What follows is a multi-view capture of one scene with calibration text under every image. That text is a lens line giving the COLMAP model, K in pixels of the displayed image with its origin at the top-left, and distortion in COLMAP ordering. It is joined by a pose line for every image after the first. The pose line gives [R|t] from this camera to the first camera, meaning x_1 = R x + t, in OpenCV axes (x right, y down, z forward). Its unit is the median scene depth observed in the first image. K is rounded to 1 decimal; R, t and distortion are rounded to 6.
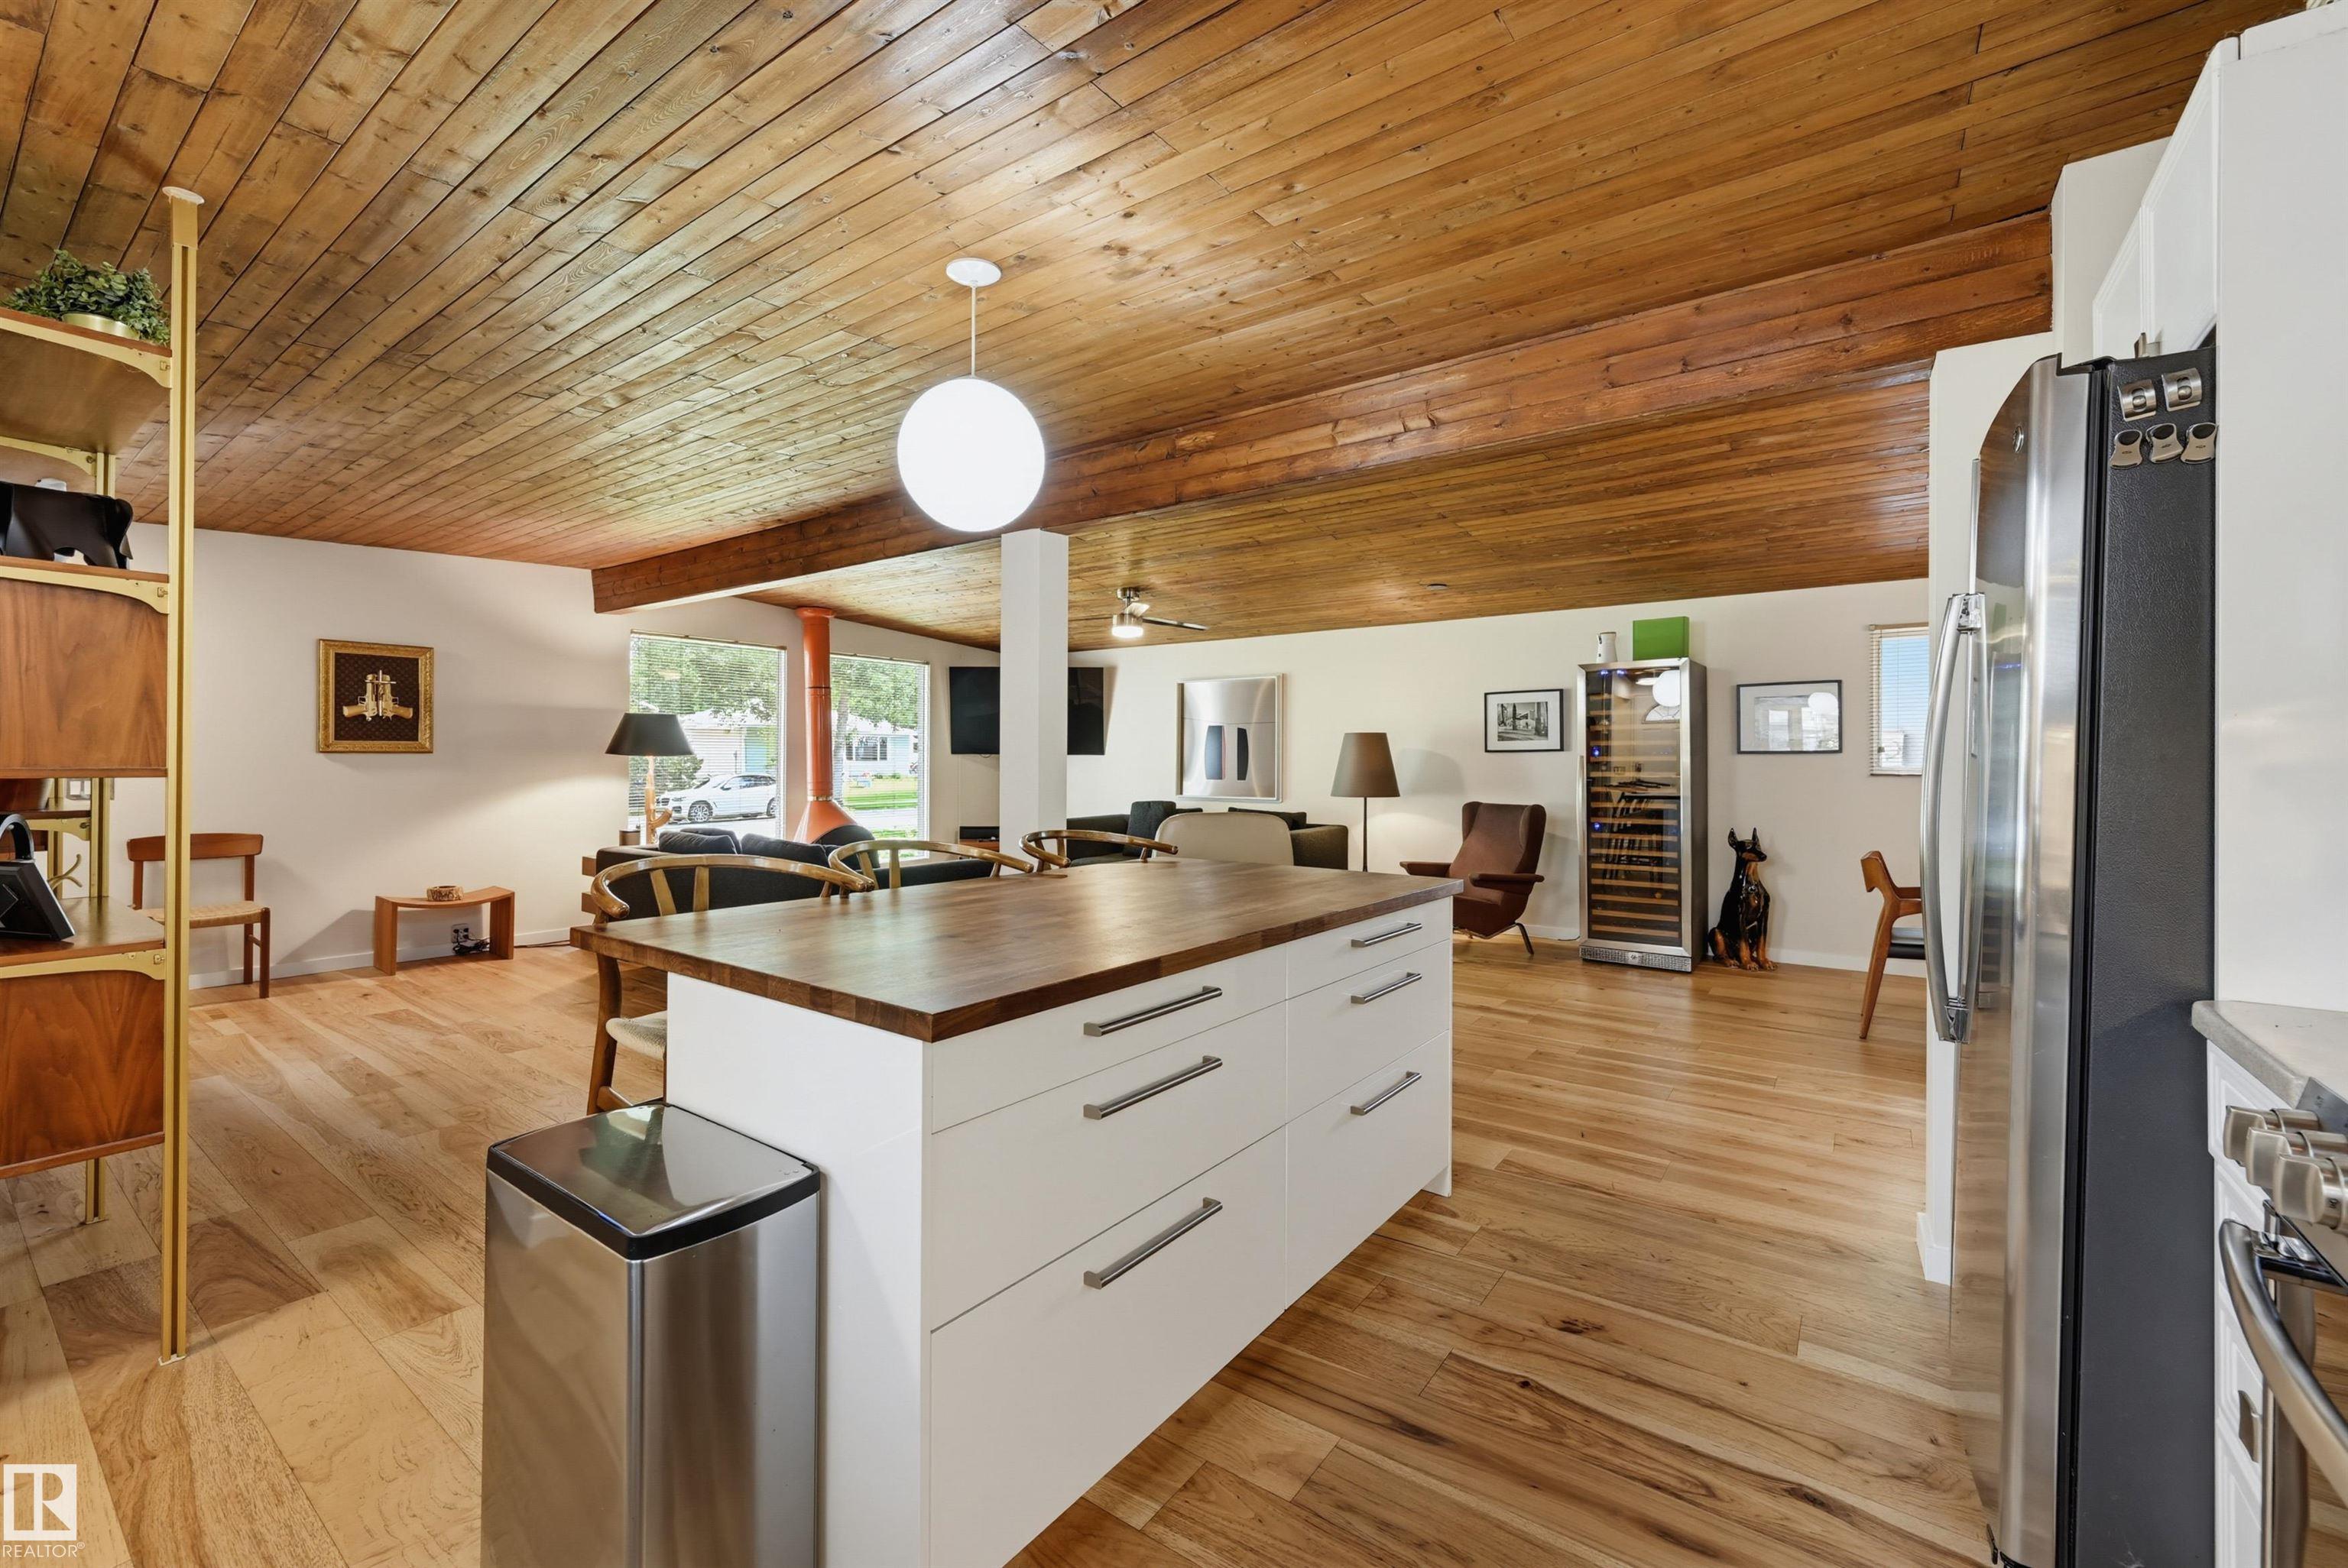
lens RADIAL K [[960.3, 0, 1167.5], [0, 960.3, 761.4], [0, 0, 1]] dist [0.000223, 0.000196]
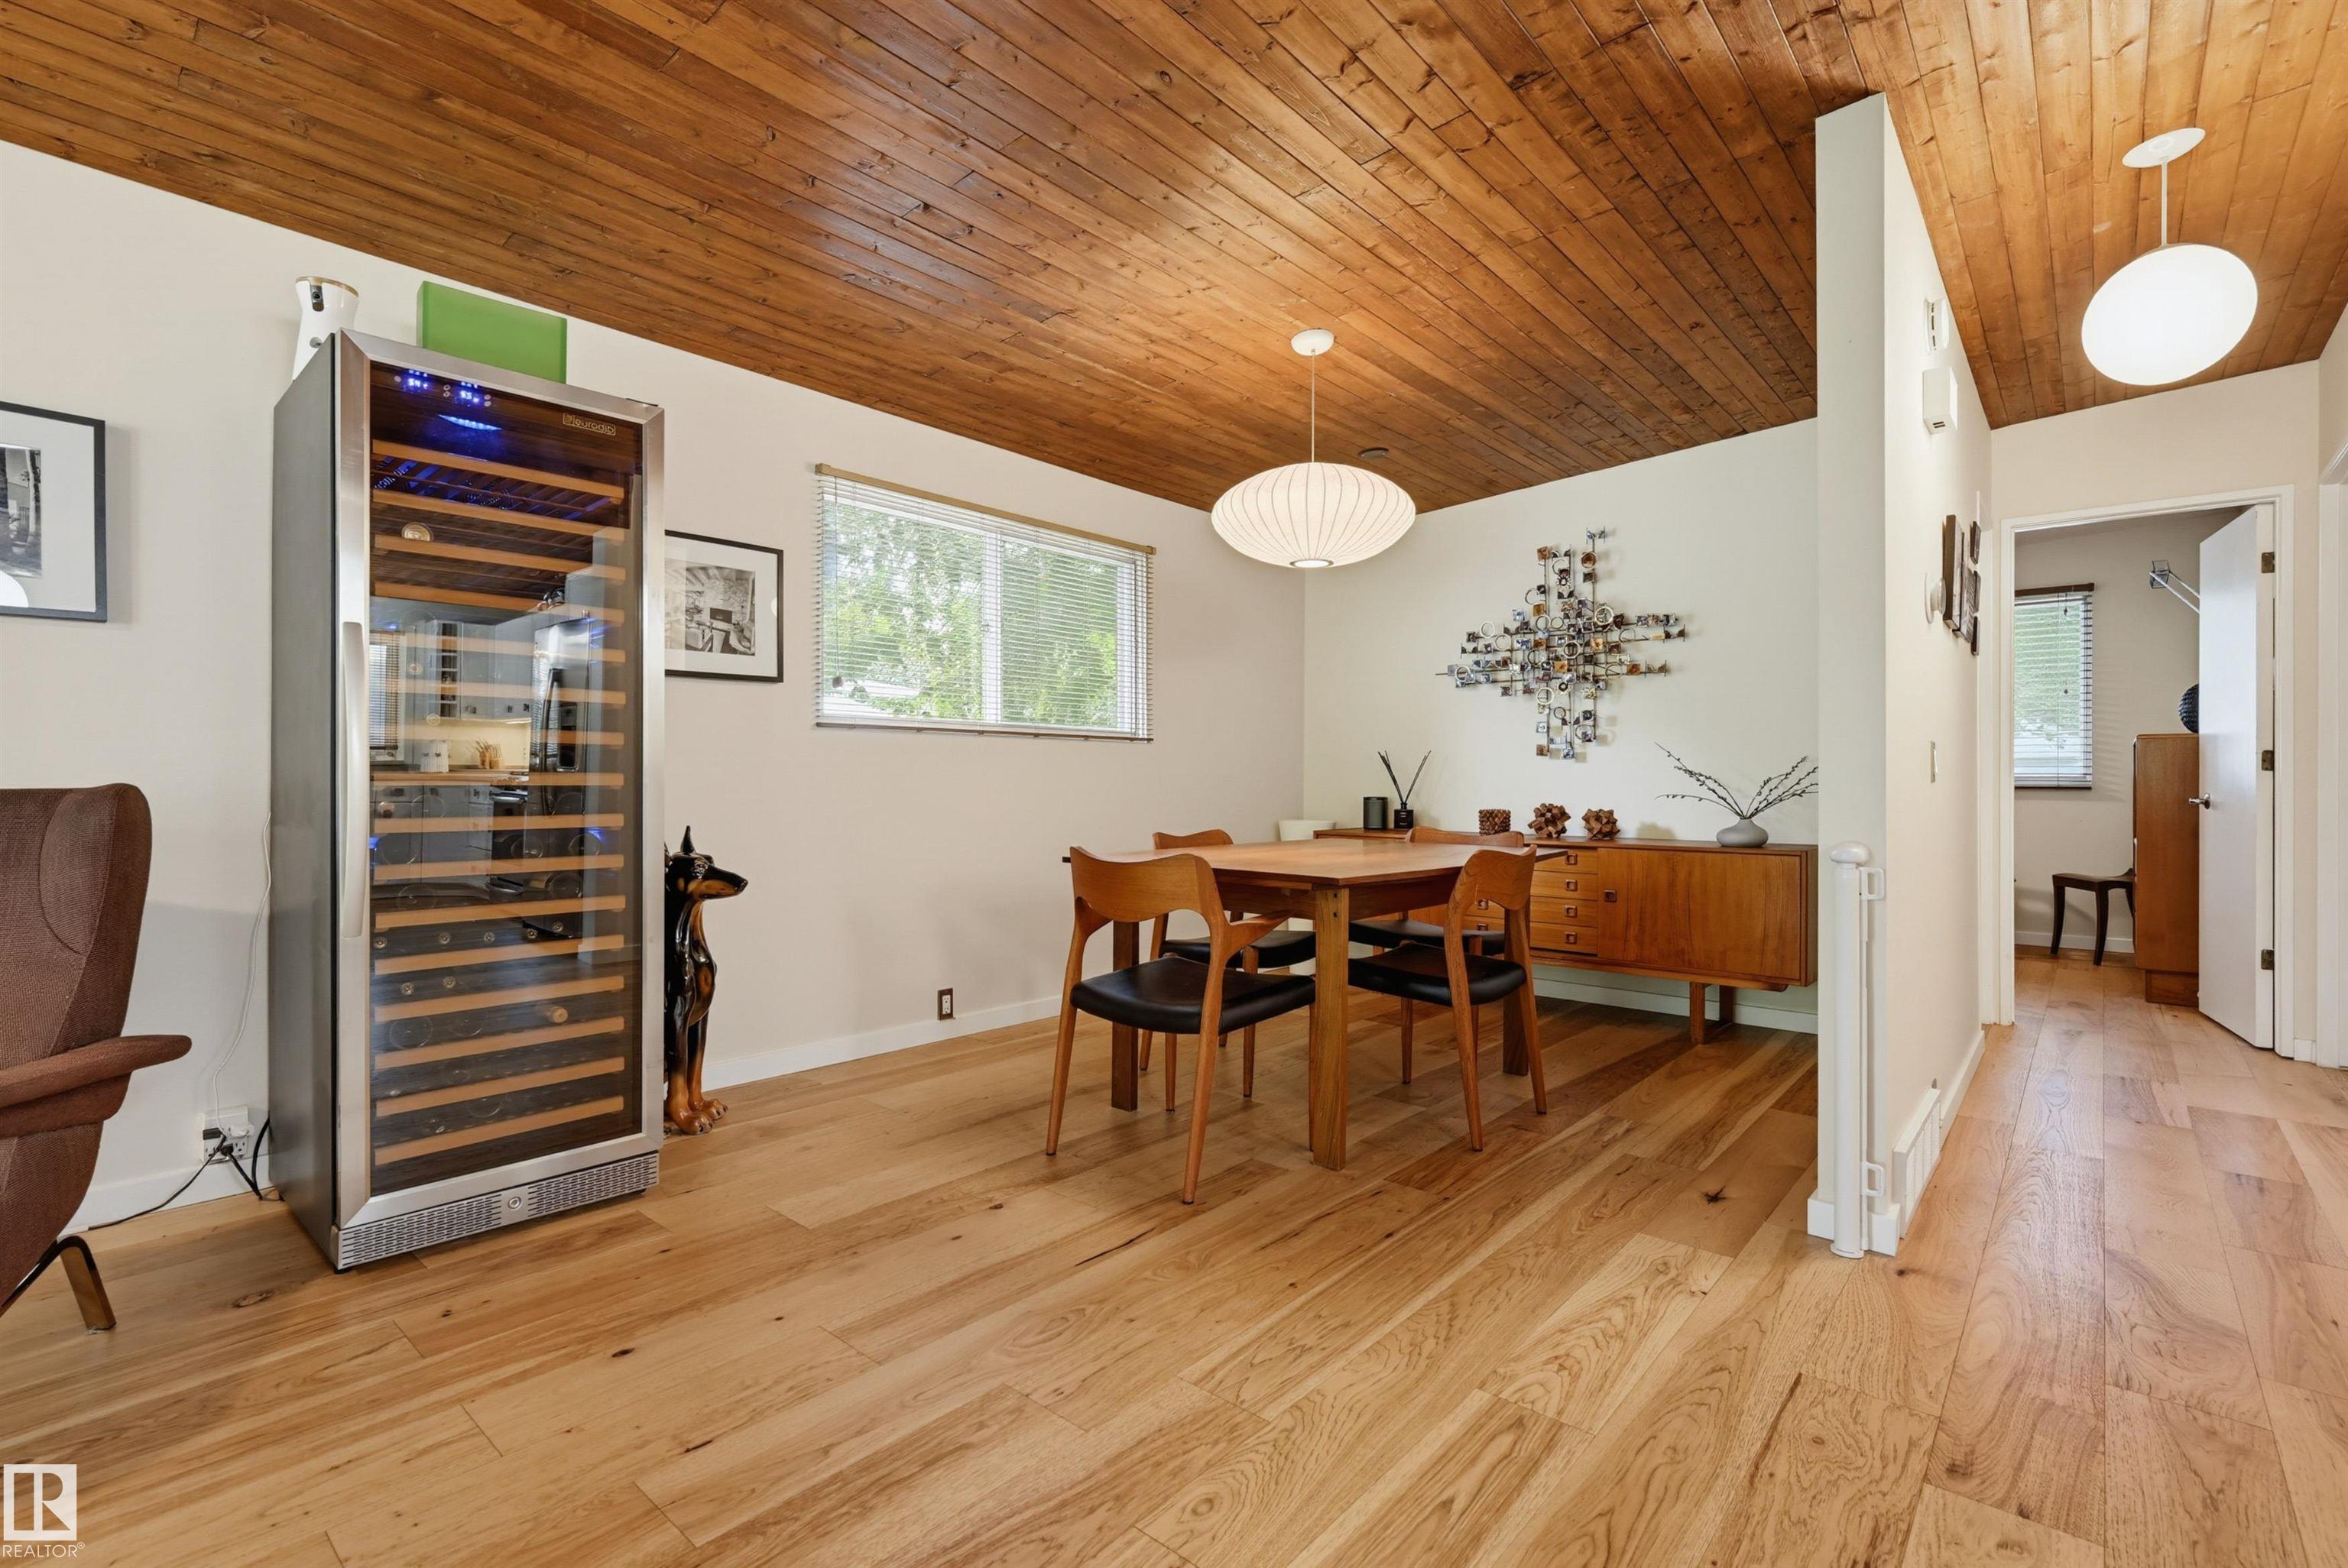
lens RADIAL K [[1070.8, 0, 1164.3], [0, 1070.8, 781.7], [0, 0, 1]] dist [0.000318, 0.000008]
pose [[0.086350, -0.001740, 0.996263, 0.098796], [-0.009337, 0.999953, 0.002555, 0.040184], [-0.996221, -0.009523, 0.086330, 0.660938]]
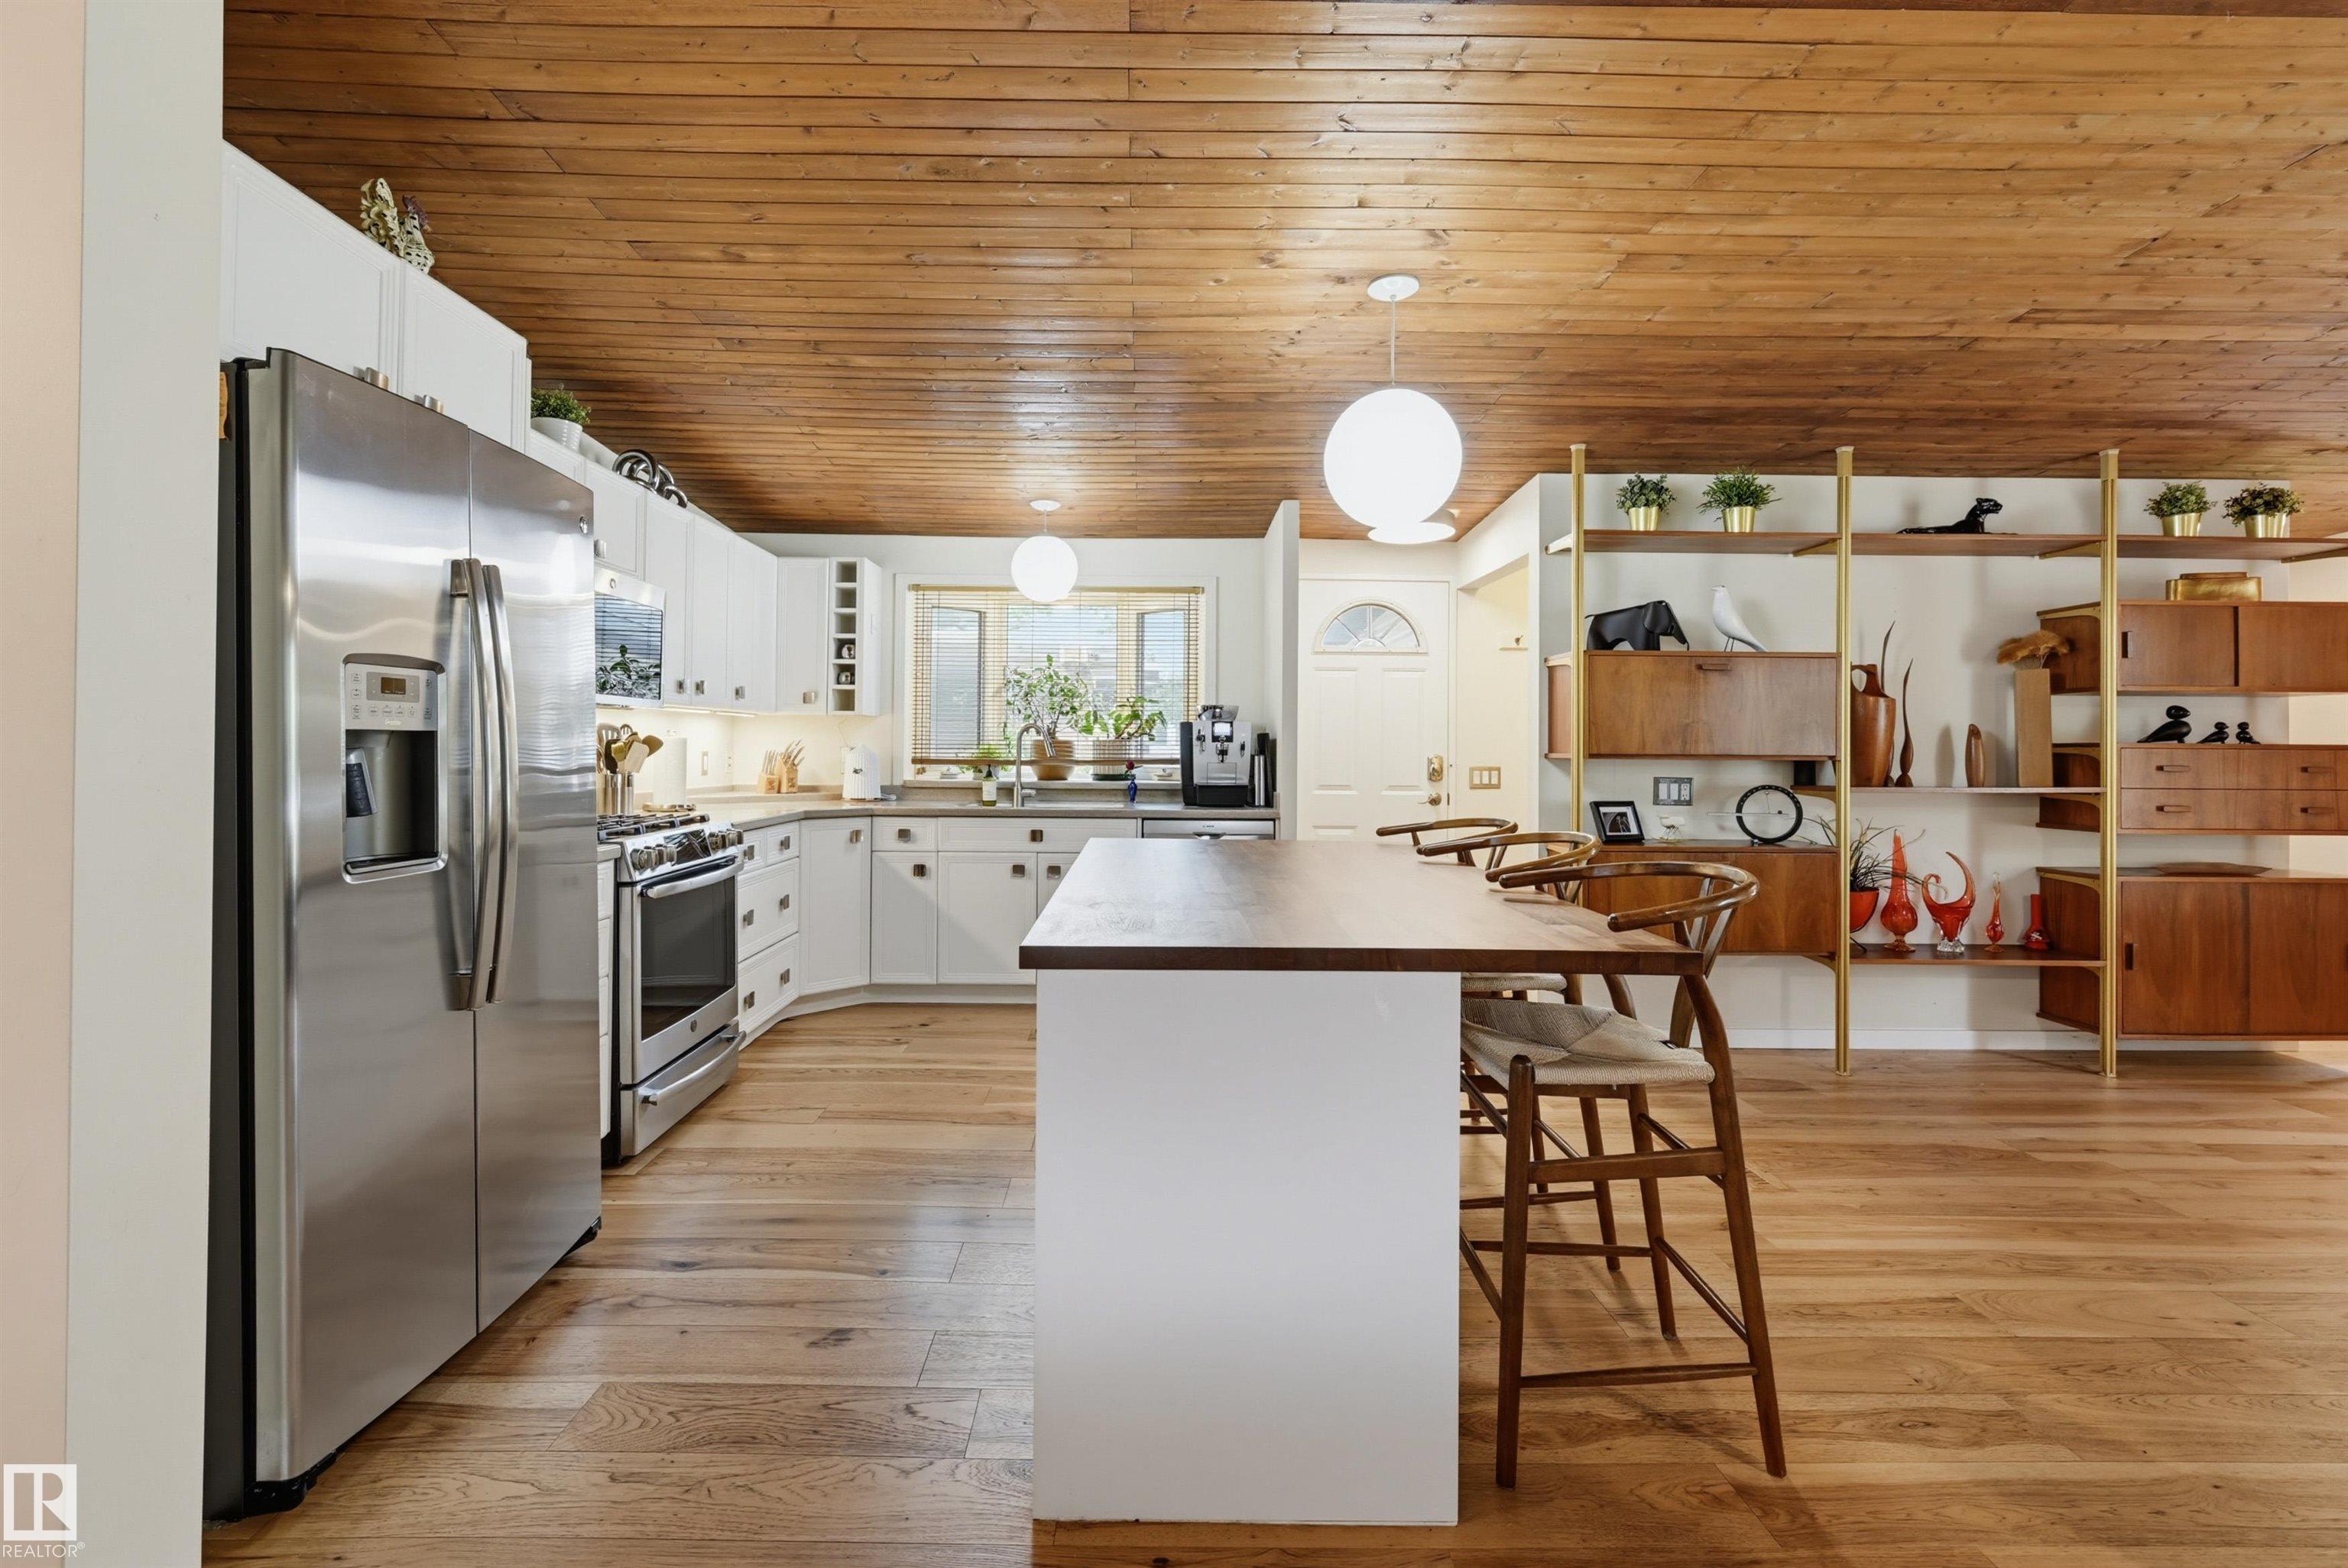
lens RADIAL K [[1052.5, 0, 1150.9], [0, 1052.5, 737.7], [0, 0, 1]] dist [-0.000221, -0.000015]
pose [[-0.799335, -0.018371, -0.600604, 0.268294], [-0.010467, 0.999807, -0.016652, 0.005159], [0.600794, -0.007024, -0.799373, 0.667829]]
